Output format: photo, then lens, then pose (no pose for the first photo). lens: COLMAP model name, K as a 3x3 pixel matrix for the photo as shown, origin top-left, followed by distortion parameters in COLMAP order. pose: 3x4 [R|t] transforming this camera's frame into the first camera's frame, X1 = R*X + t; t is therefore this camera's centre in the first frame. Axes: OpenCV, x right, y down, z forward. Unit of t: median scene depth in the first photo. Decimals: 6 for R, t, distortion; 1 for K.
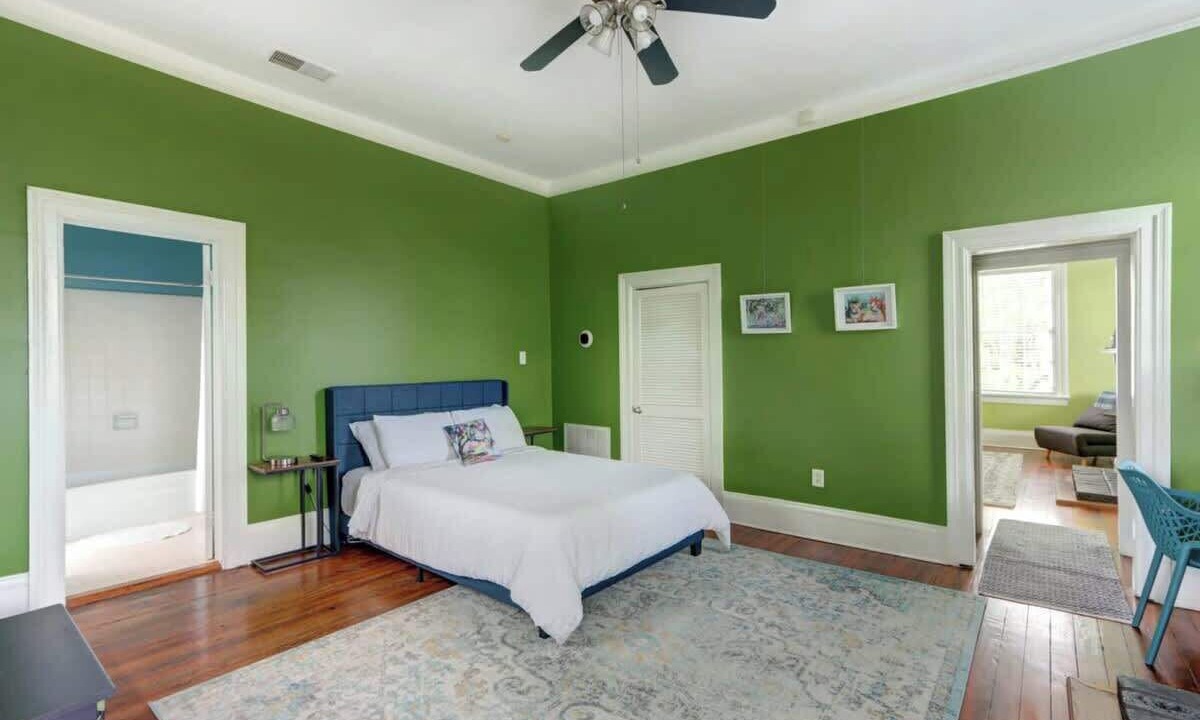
lens RADIAL K [[551.7, 0, 587.8], [0, 551.7, 357.0], [0, 0, 1]] dist [0.002185, -0.000020]
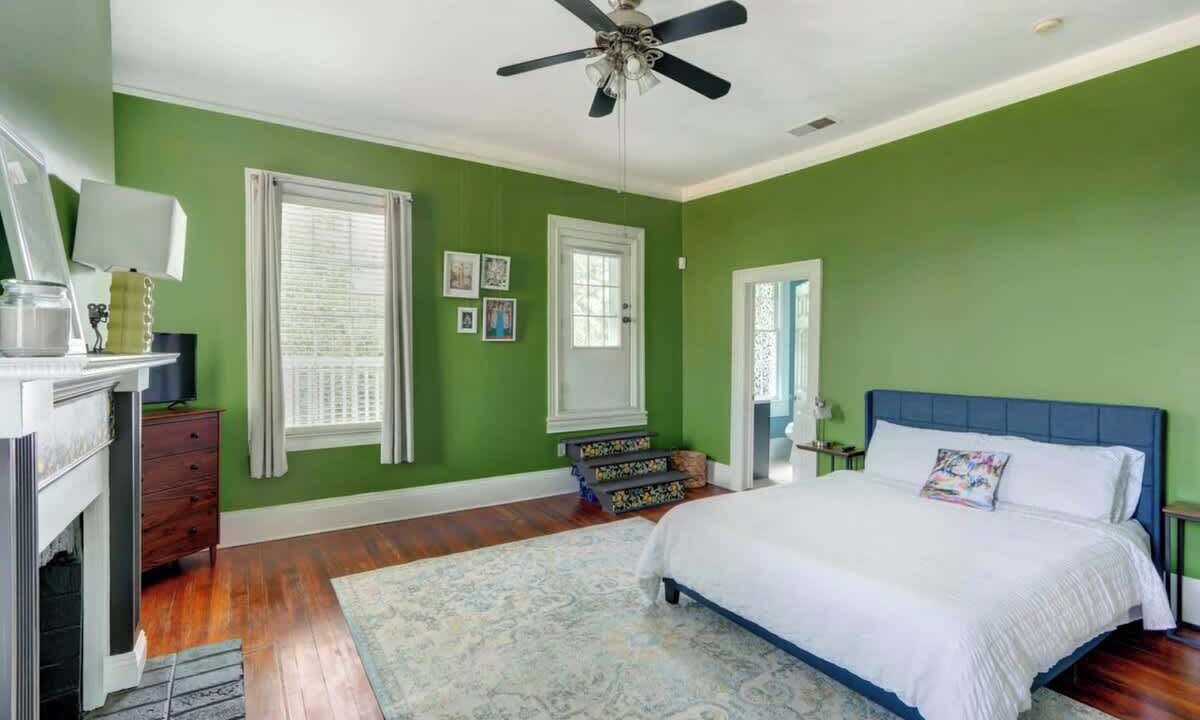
lens RADIAL K [[551.7, 0, 585.6], [0, 551.7, 356.6], [0, 0, 1]] dist [0.002185, -0.000020]
pose [[-0.309353, 0.013852, -0.950846, 0.745384], [-0.002808, 0.999876, 0.015480, -0.024836], [0.950943, 0.007458, -0.309276, 0.806552]]
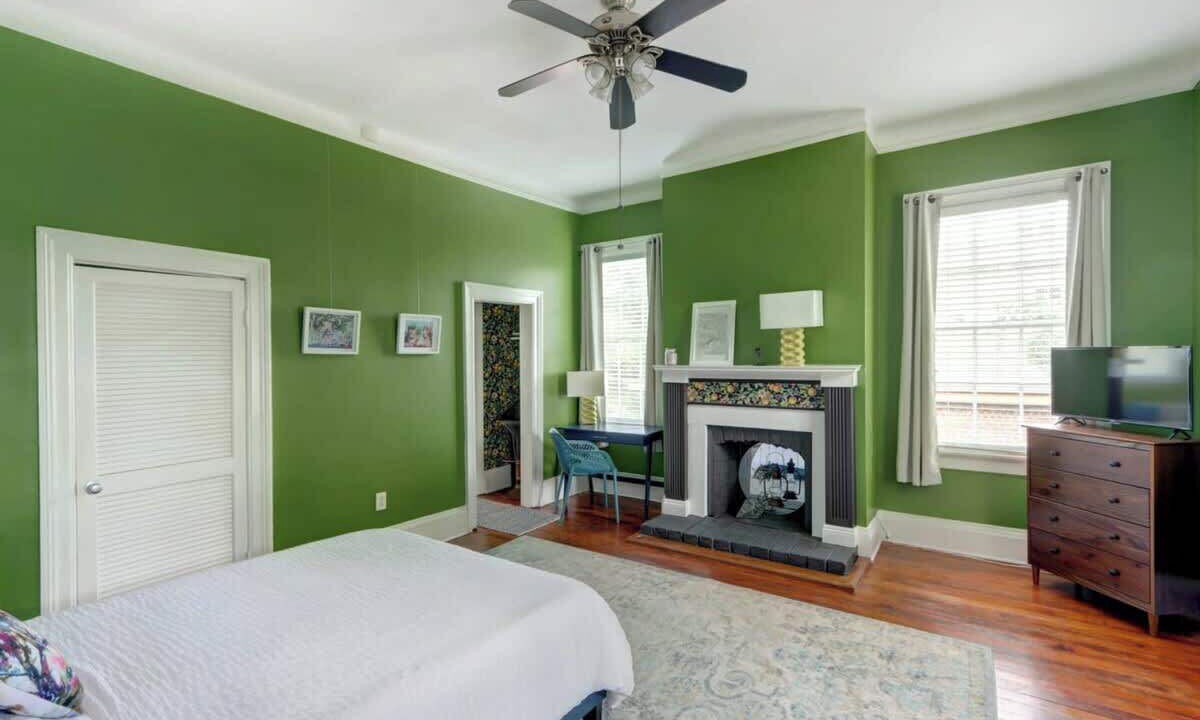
lens RADIAL K [[551.7, 0, 589.1], [0, 551.7, 355.9], [0, 0, 1]] dist [0.002185, -0.000020]
pose [[-0.058613, 0.007965, 0.998249, -0.627726], [0.008530, 0.999936, -0.007478, -0.033338], [-0.998244, 0.008077, -0.058678, 0.714140]]
